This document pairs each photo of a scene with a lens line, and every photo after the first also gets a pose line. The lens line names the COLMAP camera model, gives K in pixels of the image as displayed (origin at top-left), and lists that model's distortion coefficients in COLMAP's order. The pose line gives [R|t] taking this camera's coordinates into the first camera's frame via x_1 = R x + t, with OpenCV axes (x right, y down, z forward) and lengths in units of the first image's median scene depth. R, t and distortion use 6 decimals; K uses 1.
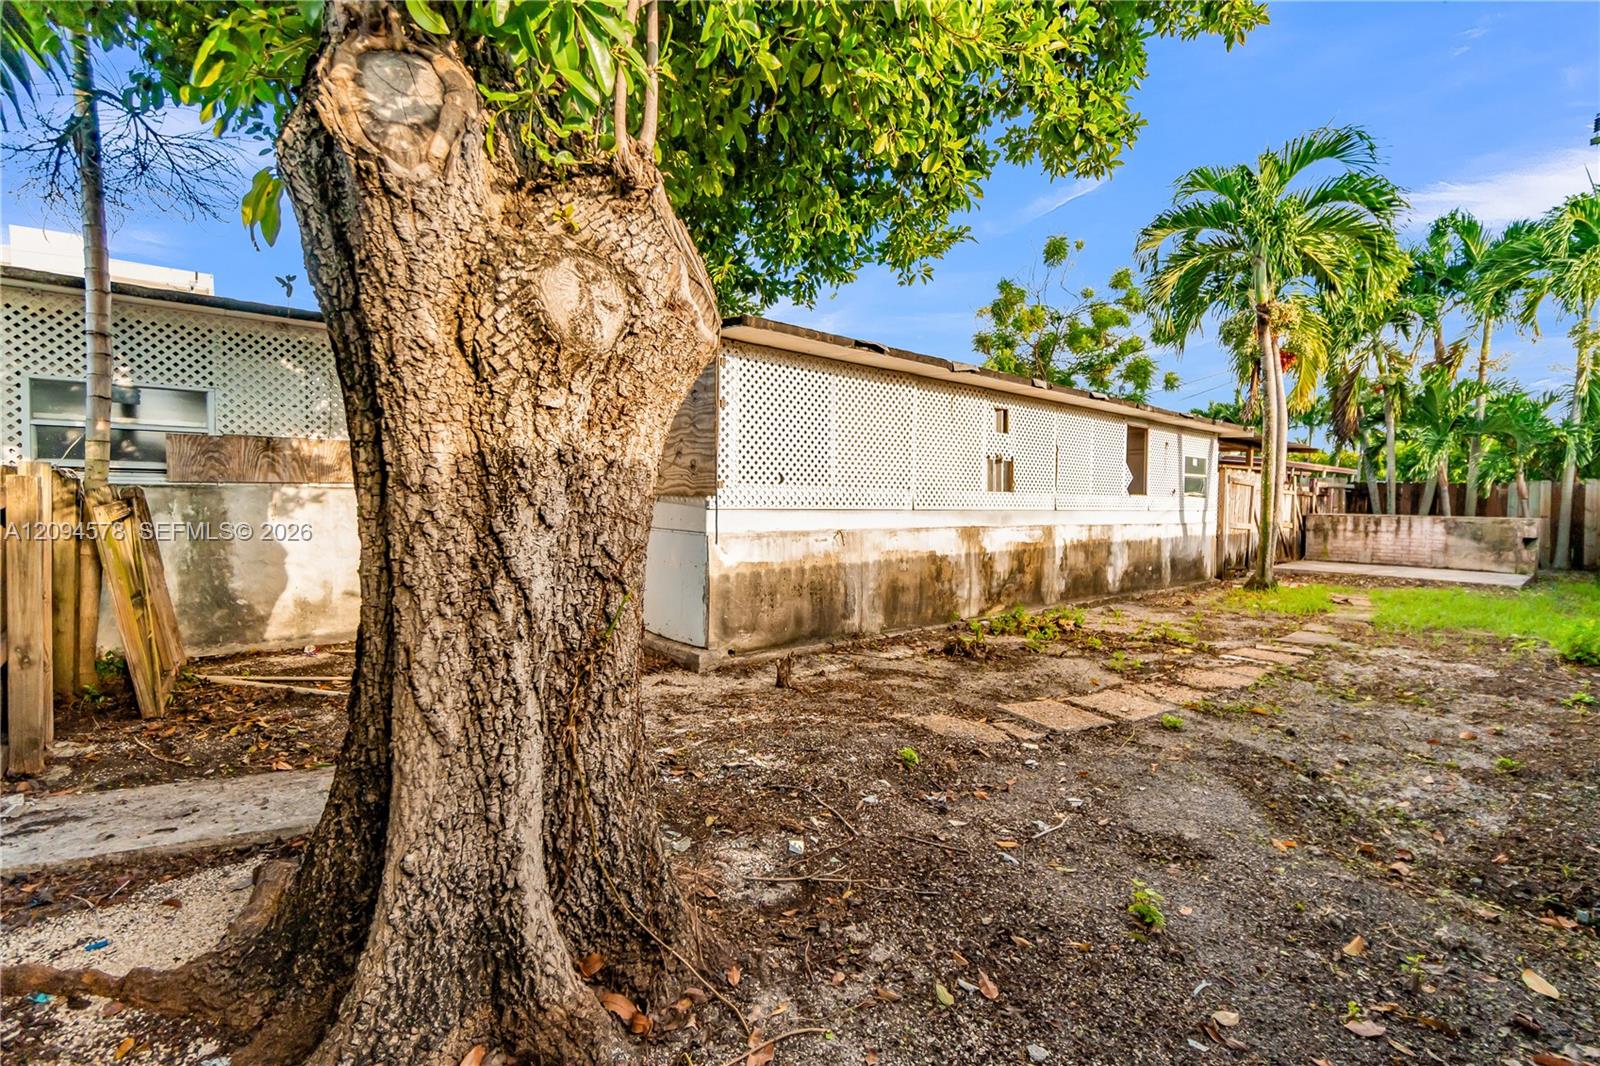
lens RADIAL K [[690.1, 0, 786.9], [0, 690.1, 526.8], [0, 0, 1]] dist [-0.001896, 0.000243]
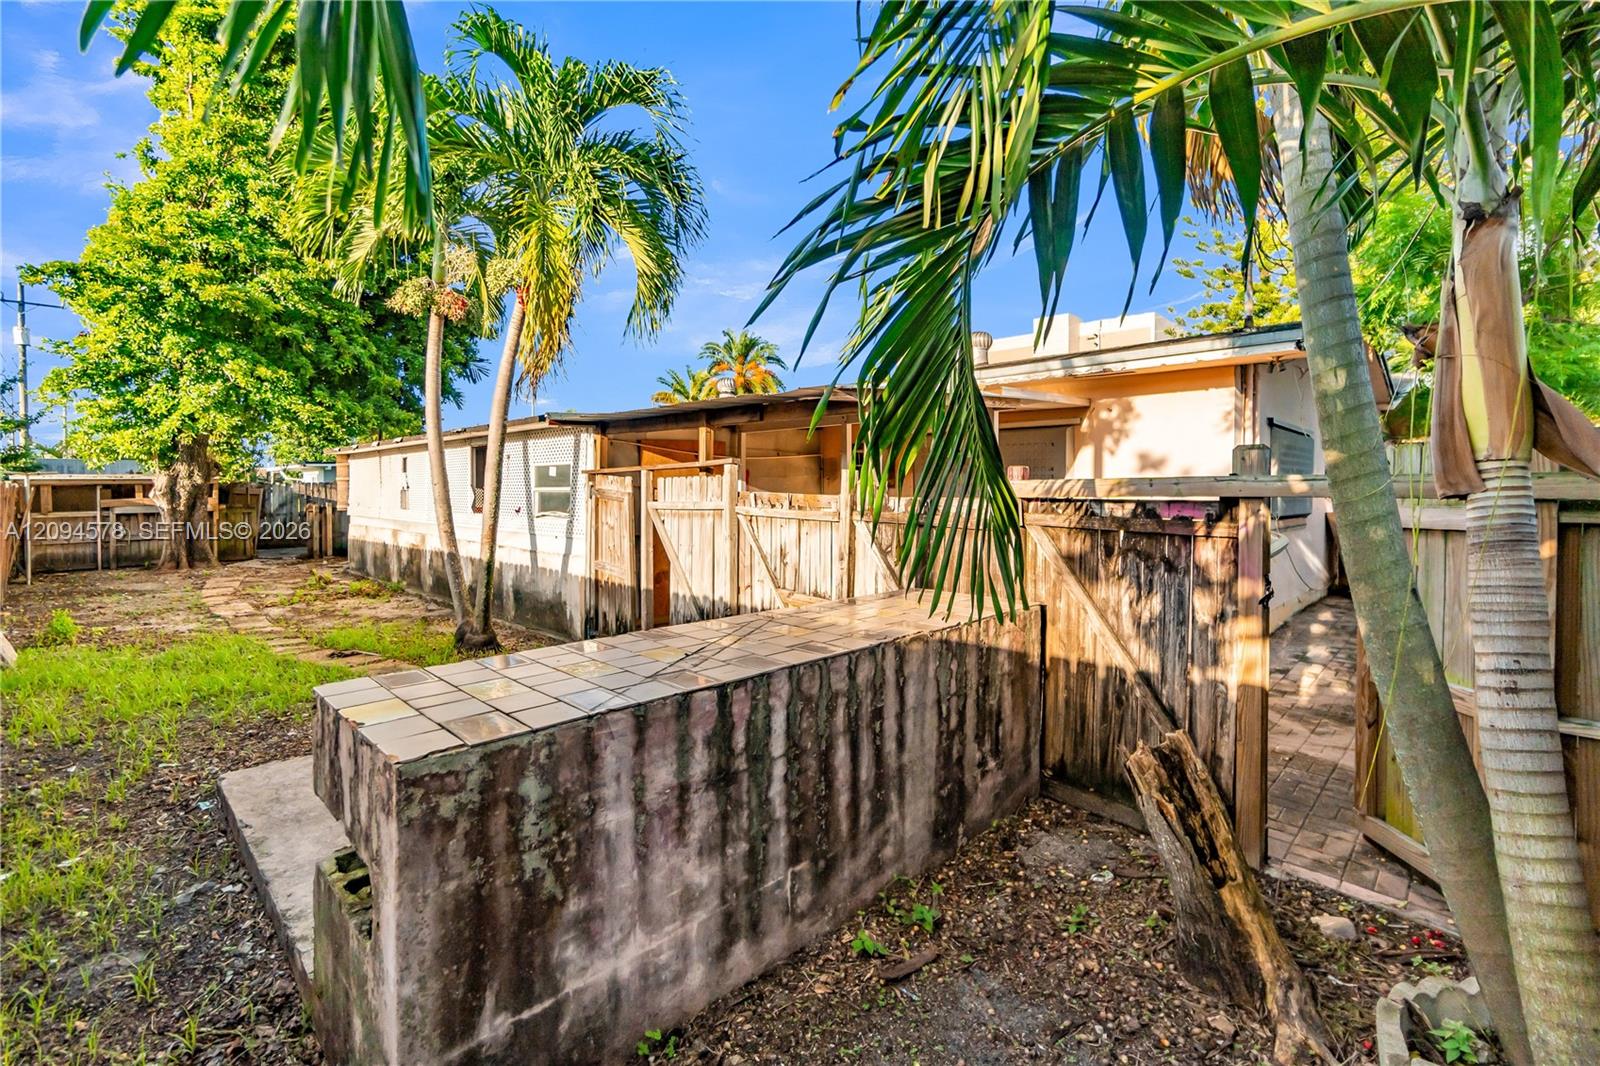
lens RADIAL K [[701.7, 0, 790.4], [0, 701.7, 492.2], [0, 0, 1]] dist [-0.007795, 0.000811]
pose [[0.093308, -0.001454, -0.995636, 1.897272], [-0.030332, 0.999531, -0.004302, -0.103976], [0.995175, 0.030601, 0.093220, 1.646730]]
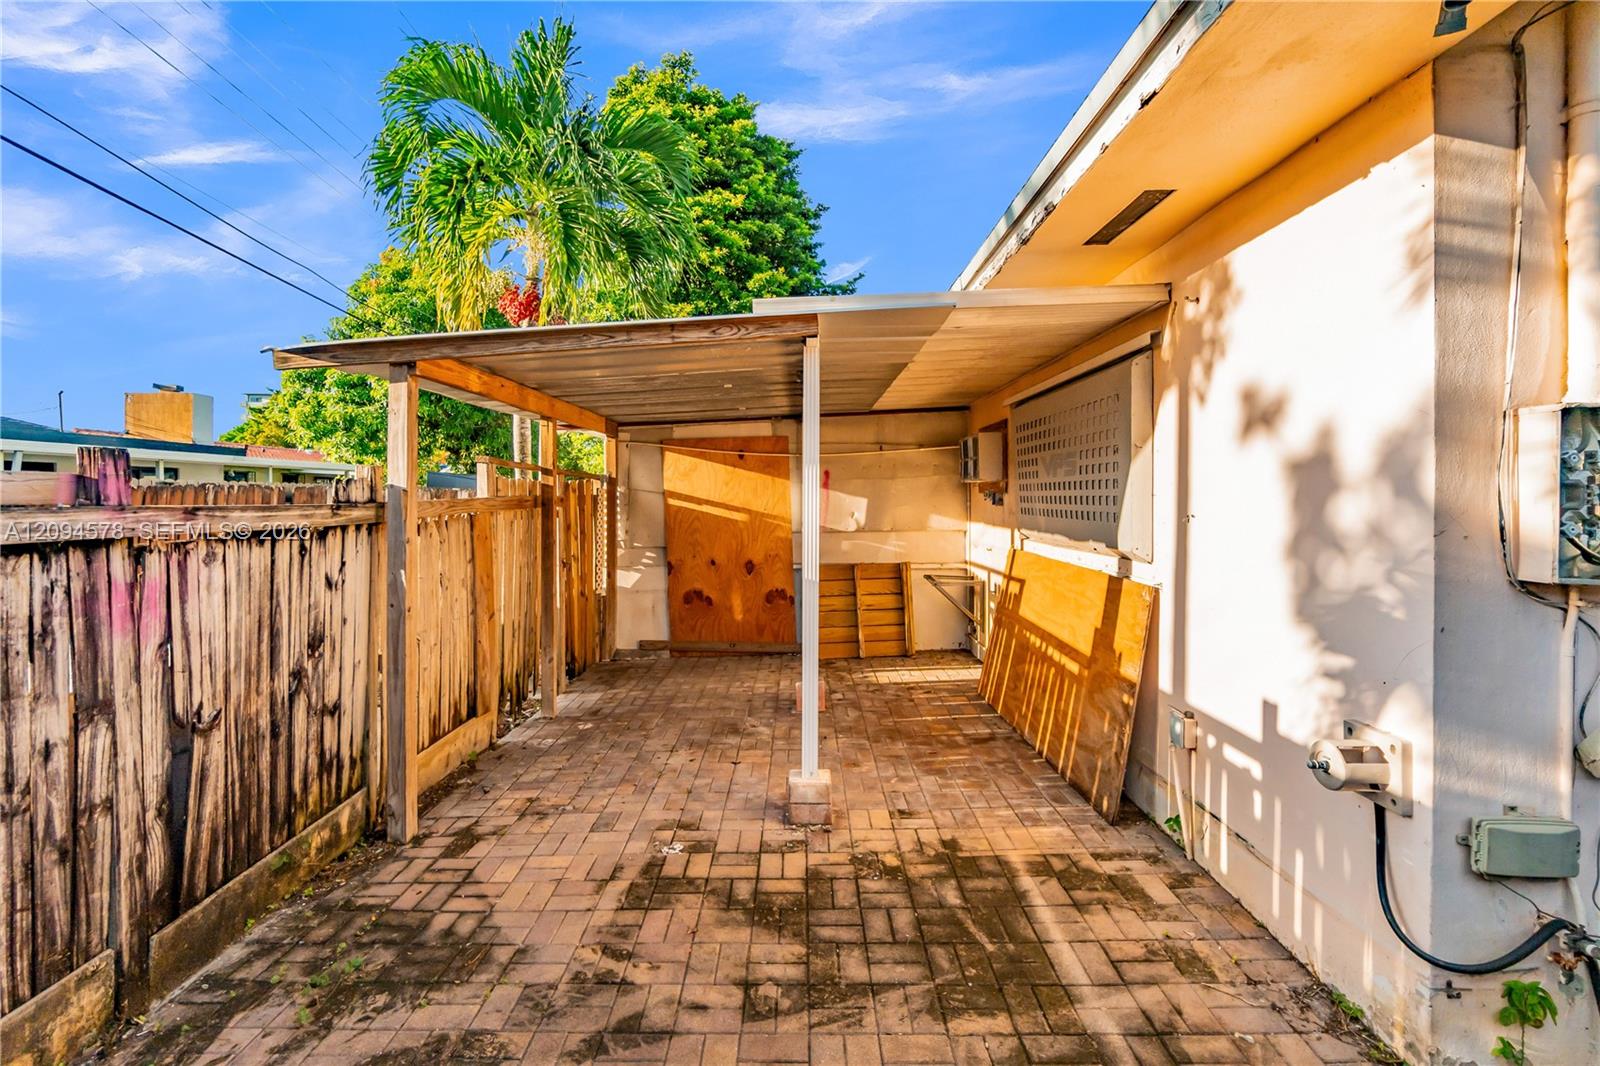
lens RADIAL K [[702.8, 0, 790.7], [0, 702.8, 498.5], [0, 0, 1]] dist [-0.002640, 0.000392]
pose [[-0.651390, -0.003748, -0.758733, 1.442273], [-0.026143, 0.999505, 0.017507, -0.122427], [0.758292, 0.031240, -0.651166, 2.241204]]
